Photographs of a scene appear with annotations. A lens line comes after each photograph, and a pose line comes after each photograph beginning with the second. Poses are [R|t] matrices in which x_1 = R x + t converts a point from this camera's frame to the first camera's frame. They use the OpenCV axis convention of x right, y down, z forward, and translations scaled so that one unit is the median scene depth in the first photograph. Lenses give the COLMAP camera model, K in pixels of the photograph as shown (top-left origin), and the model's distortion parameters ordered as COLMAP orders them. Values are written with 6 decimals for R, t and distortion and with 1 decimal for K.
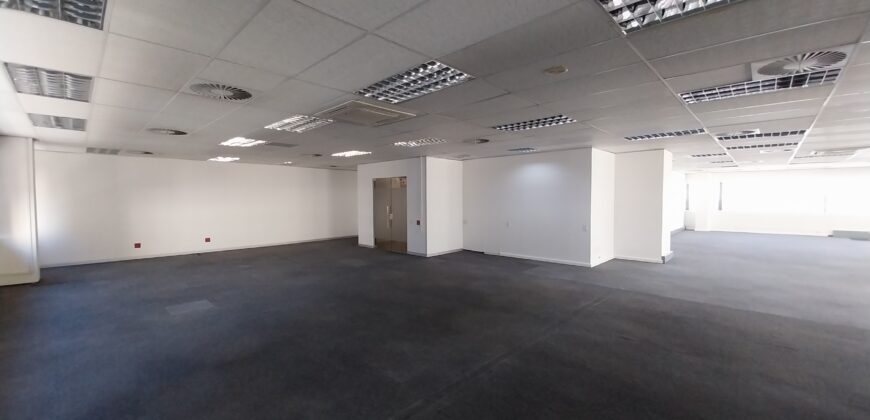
lens RADIAL K [[343.6, 0, 438.8], [0, 343.6, 209.5], [0, 0, 1]] dist [0.024260, -0.017564]
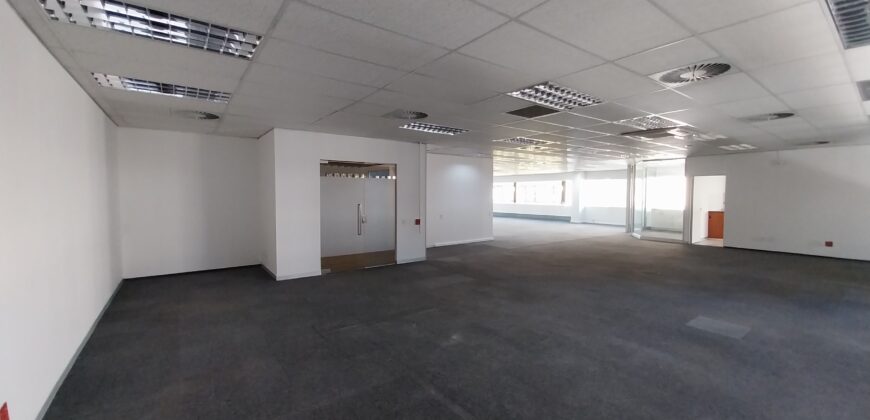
lens RADIAL K [[343.6, 0, 438.8], [0, 343.6, 209.5], [0, 0, 1]] dist [0.024260, -0.017564]
pose [[0.149171, -0.042709, 0.987889, -0.875657], [0.027625, 0.998857, 0.039012, -0.022912], [-0.988426, 0.021471, 0.150180, 0.825792]]
